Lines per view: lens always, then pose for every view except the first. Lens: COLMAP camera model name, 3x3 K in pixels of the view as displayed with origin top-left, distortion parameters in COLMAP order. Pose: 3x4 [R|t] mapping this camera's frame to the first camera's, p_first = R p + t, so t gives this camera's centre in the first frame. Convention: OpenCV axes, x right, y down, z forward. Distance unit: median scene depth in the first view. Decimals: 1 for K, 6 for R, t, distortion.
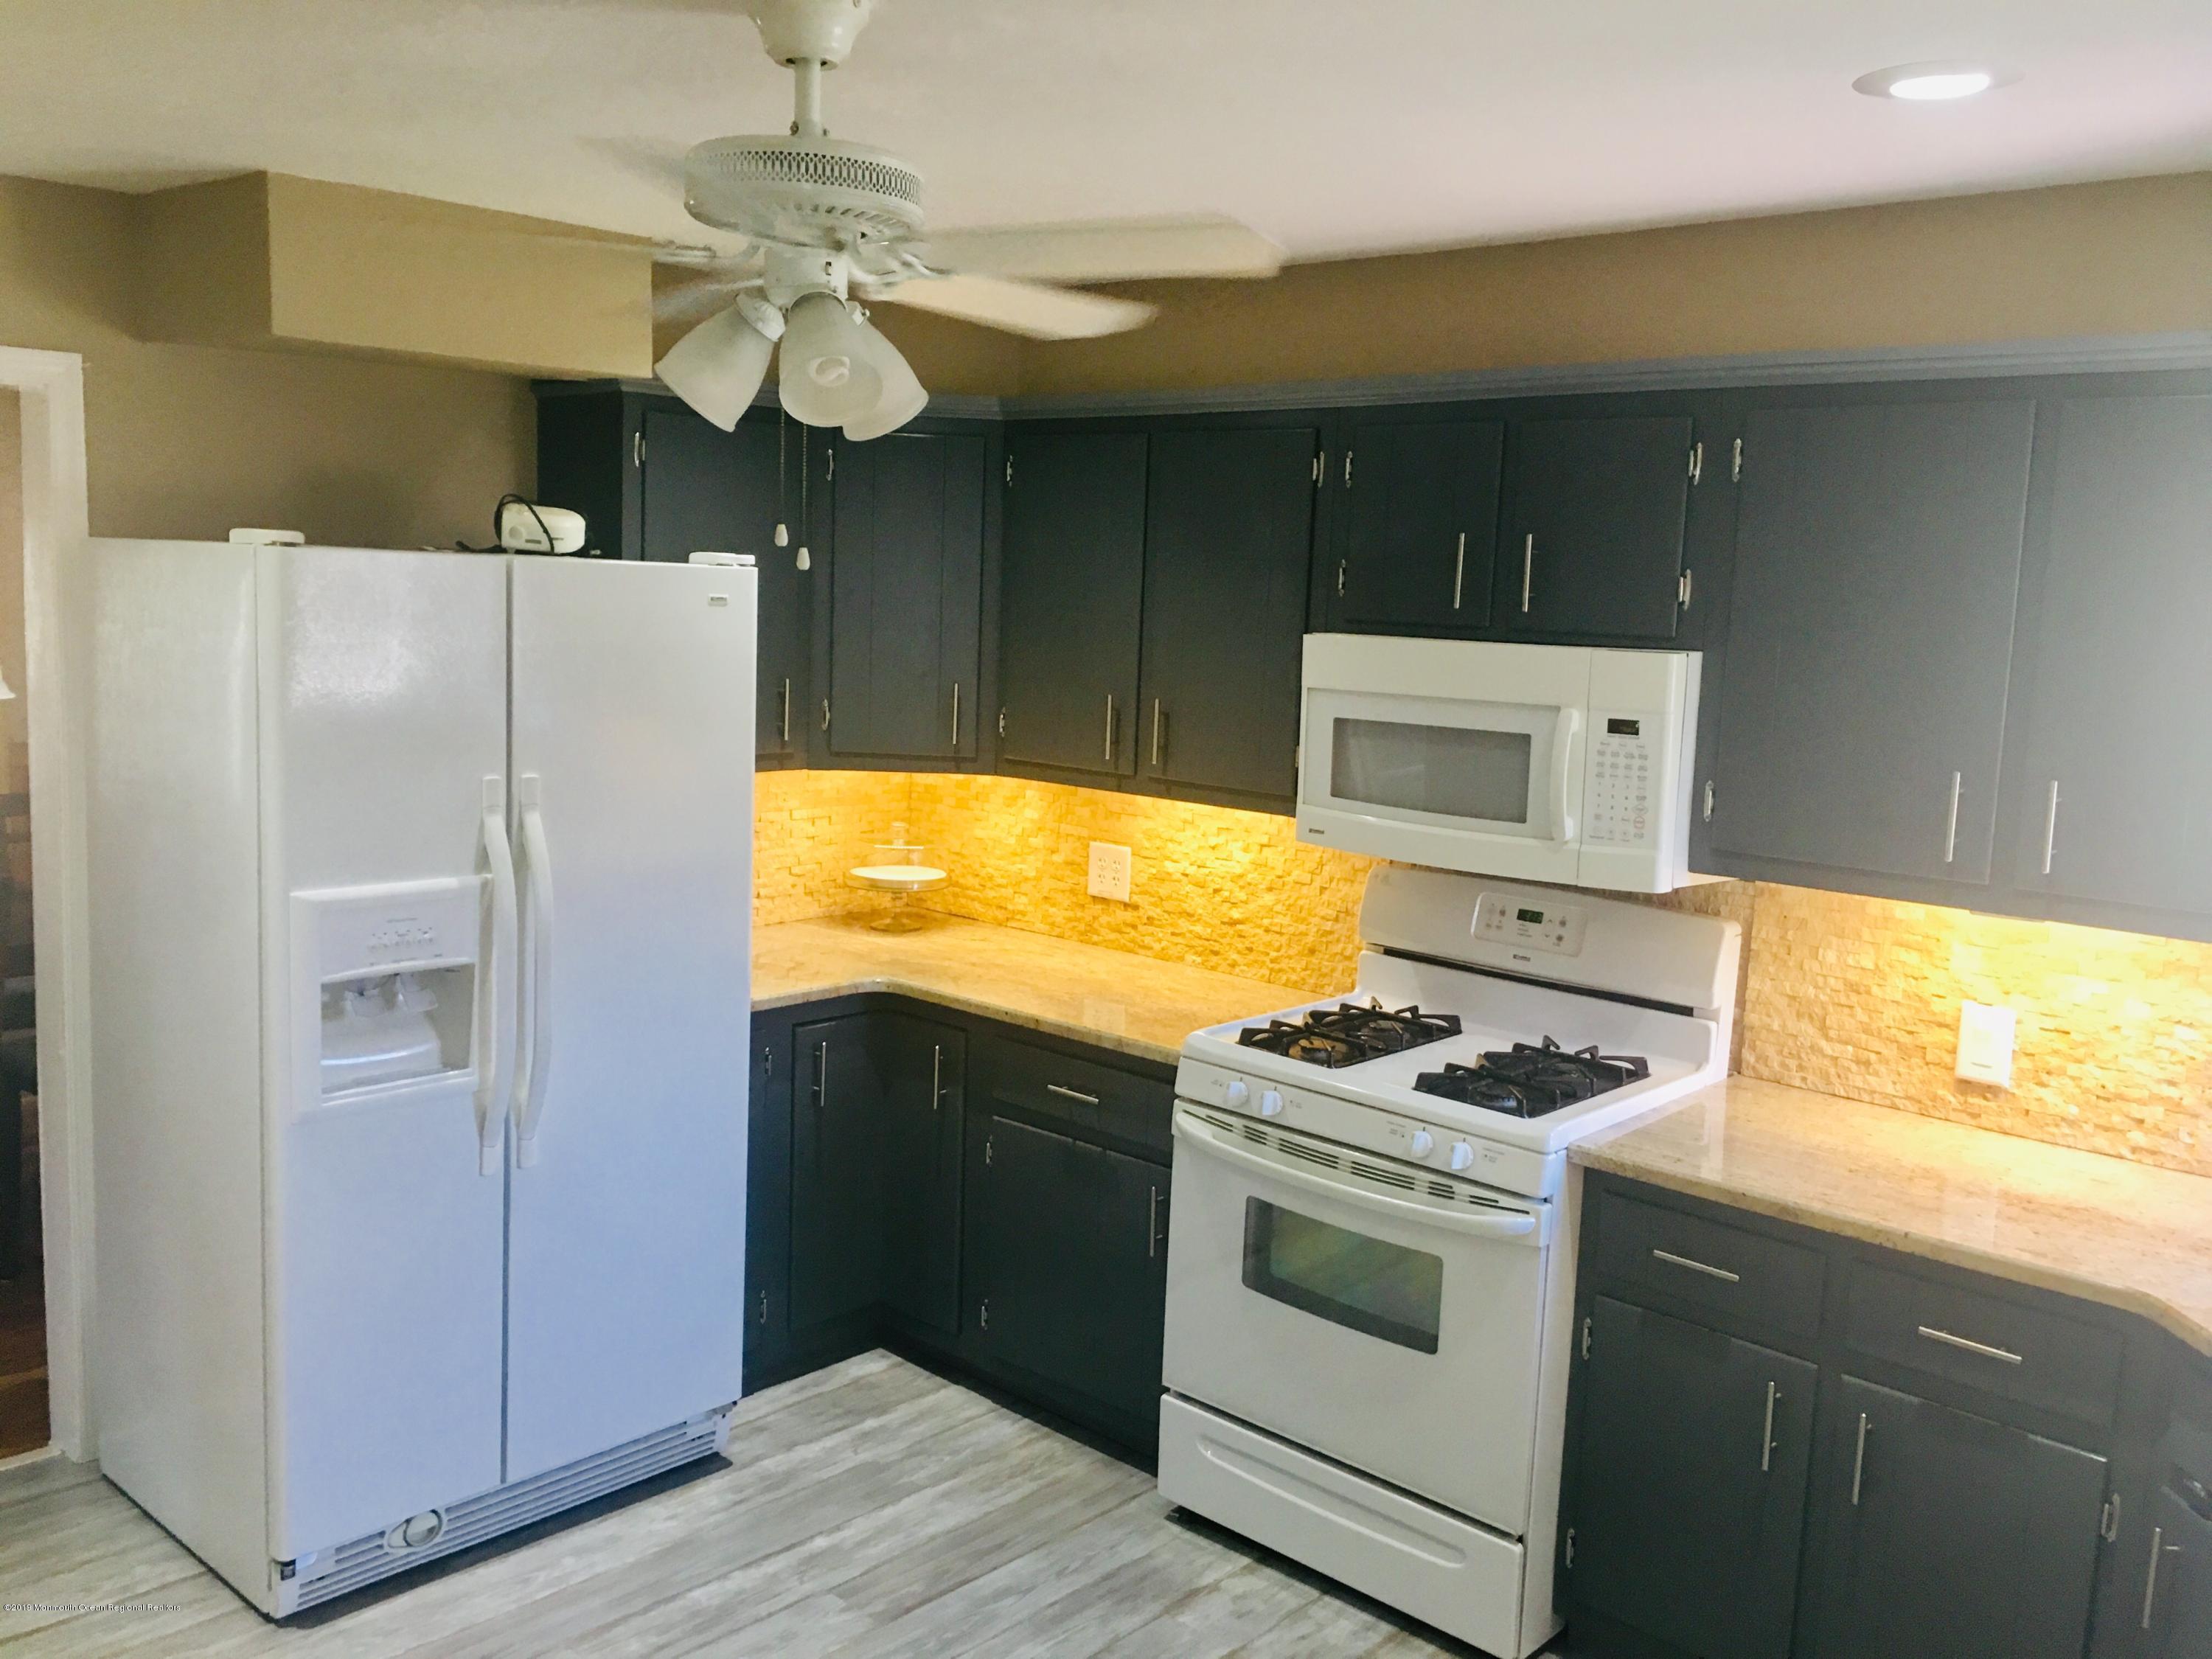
lens RADIAL K [[1863.3, 0, 1094.1], [0, 1863.3, 828.0], [0, 0, 1]] dist [0.036709, -0.016050]
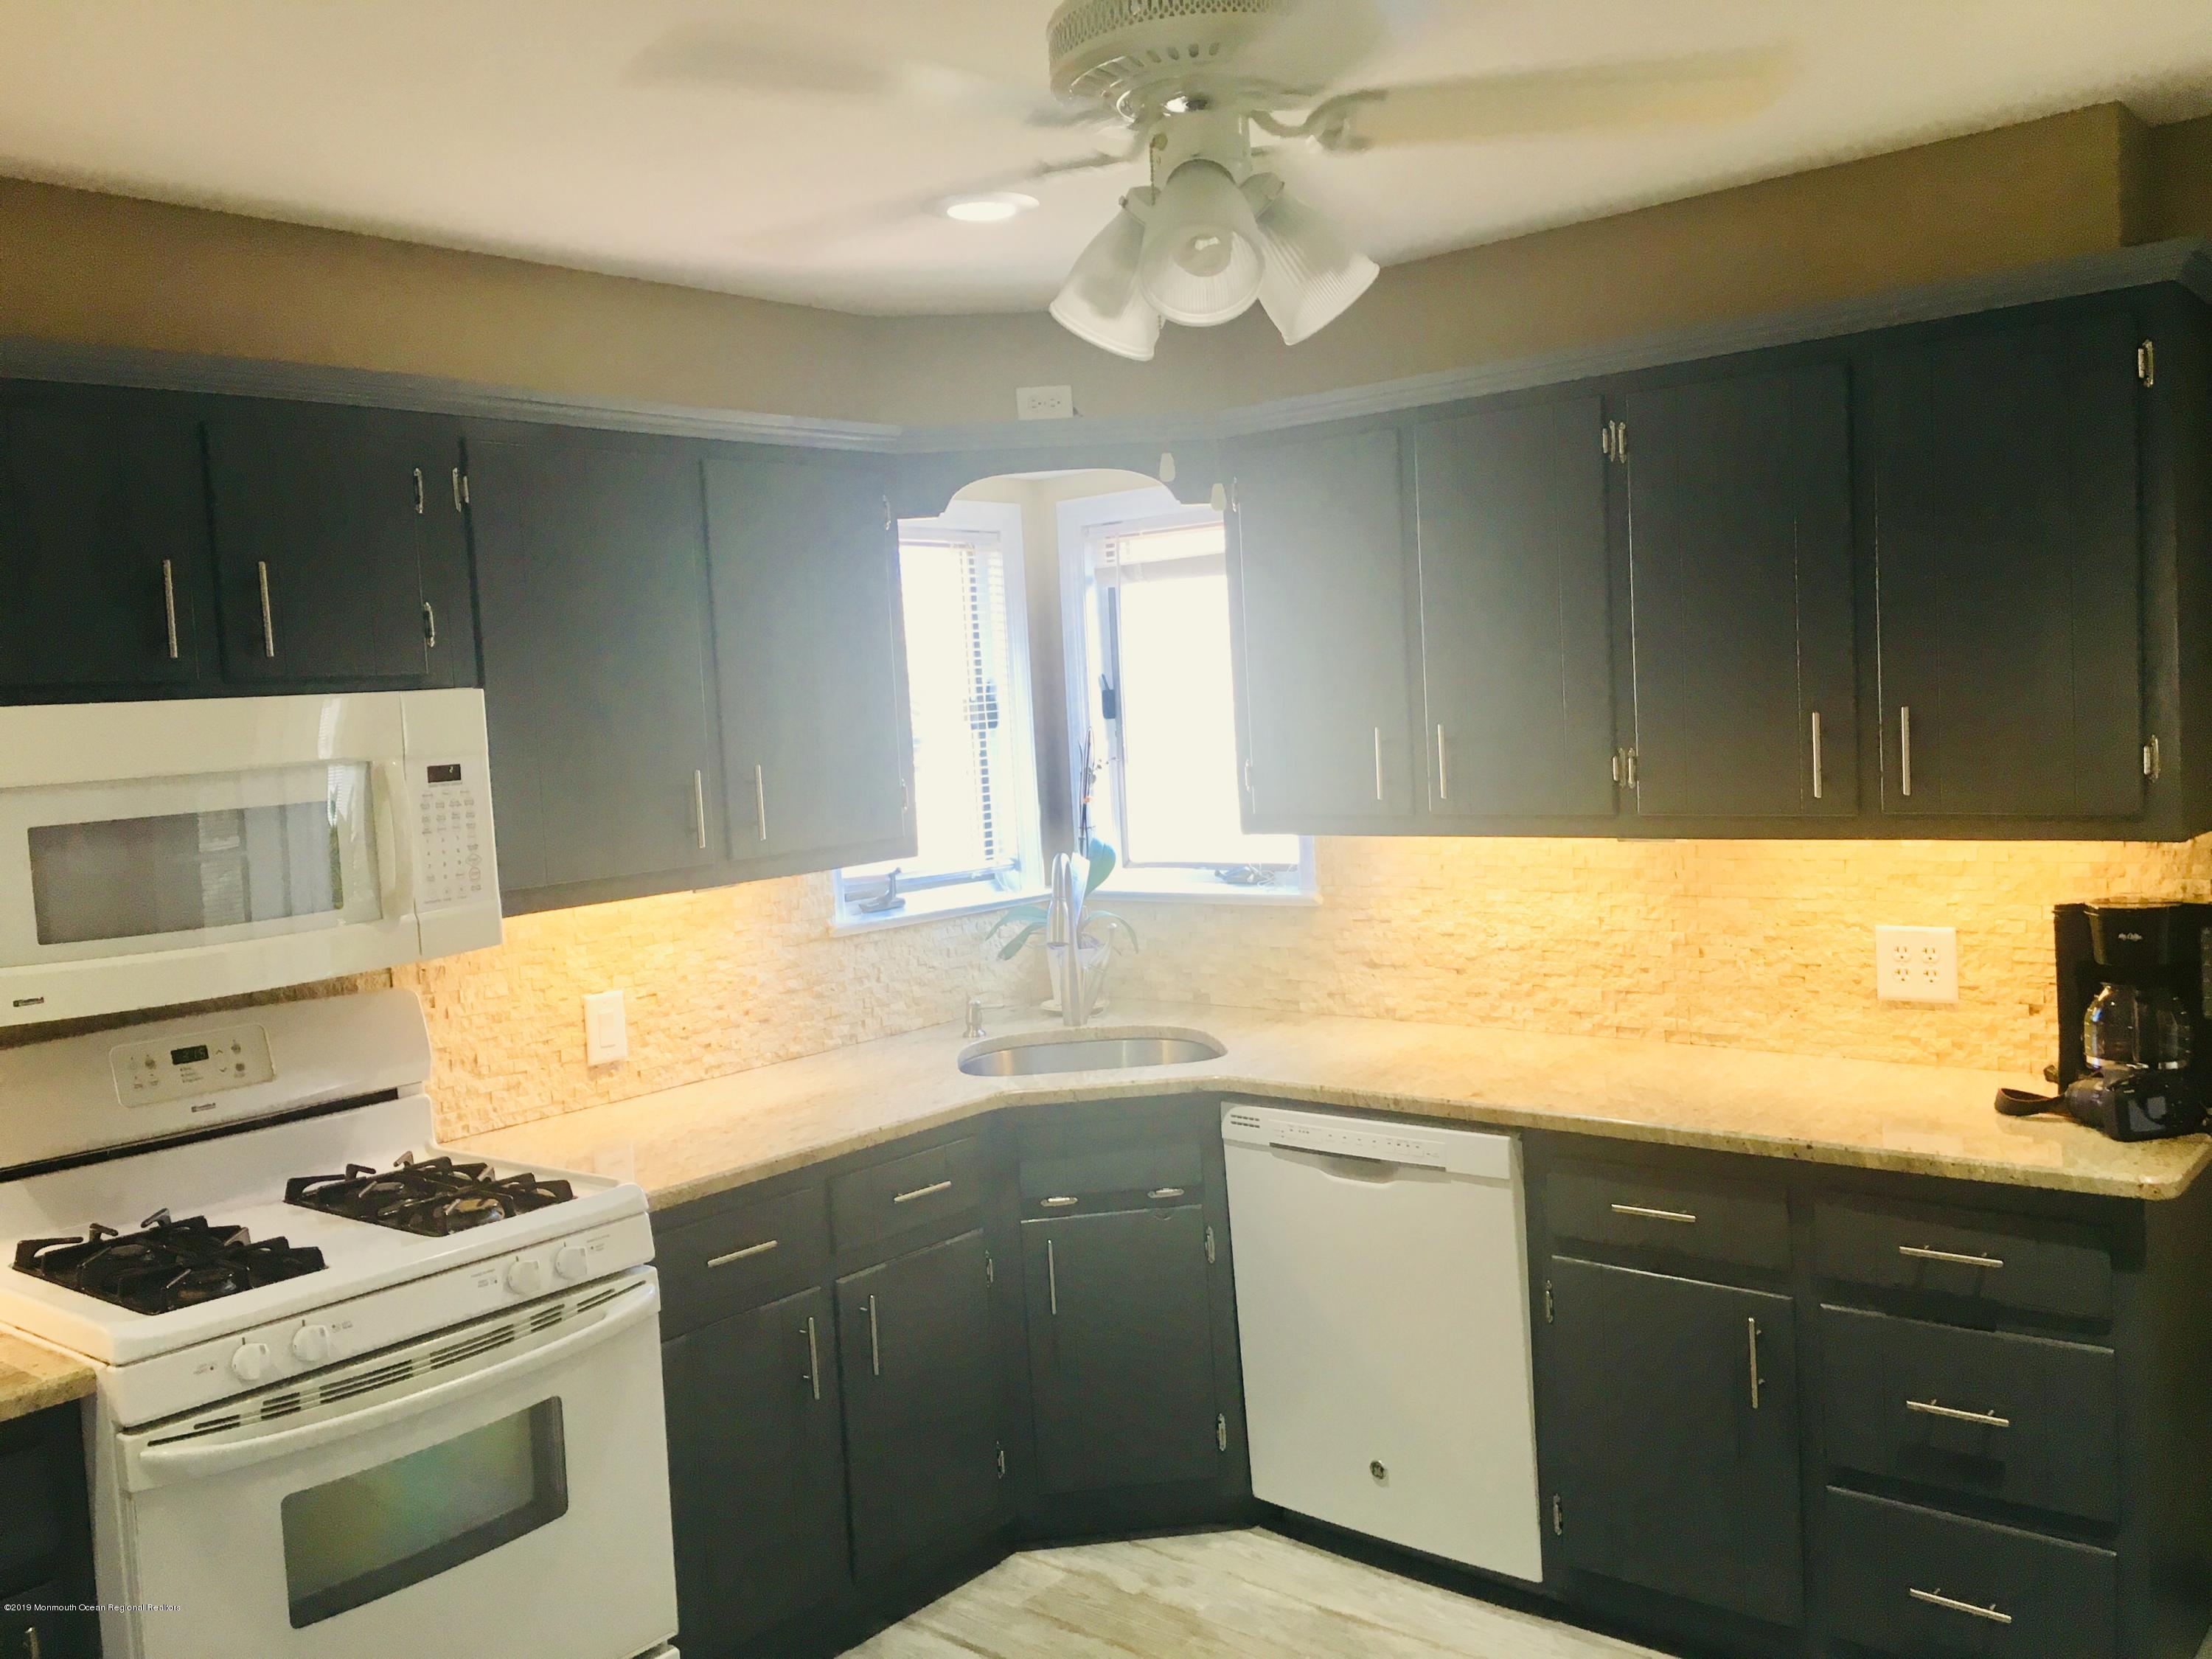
lens RADIAL K [[1863.3, 0, 1094.1], [0, 1863.3, 828.0], [0, 0, 1]] dist [0.036709, -0.016050]
pose [[-0.042509, -0.104054, 0.993663, -0.627009], [0.192837, 0.975006, 0.110350, -0.066938], [-0.980310, 0.196306, -0.021381, 0.708499]]
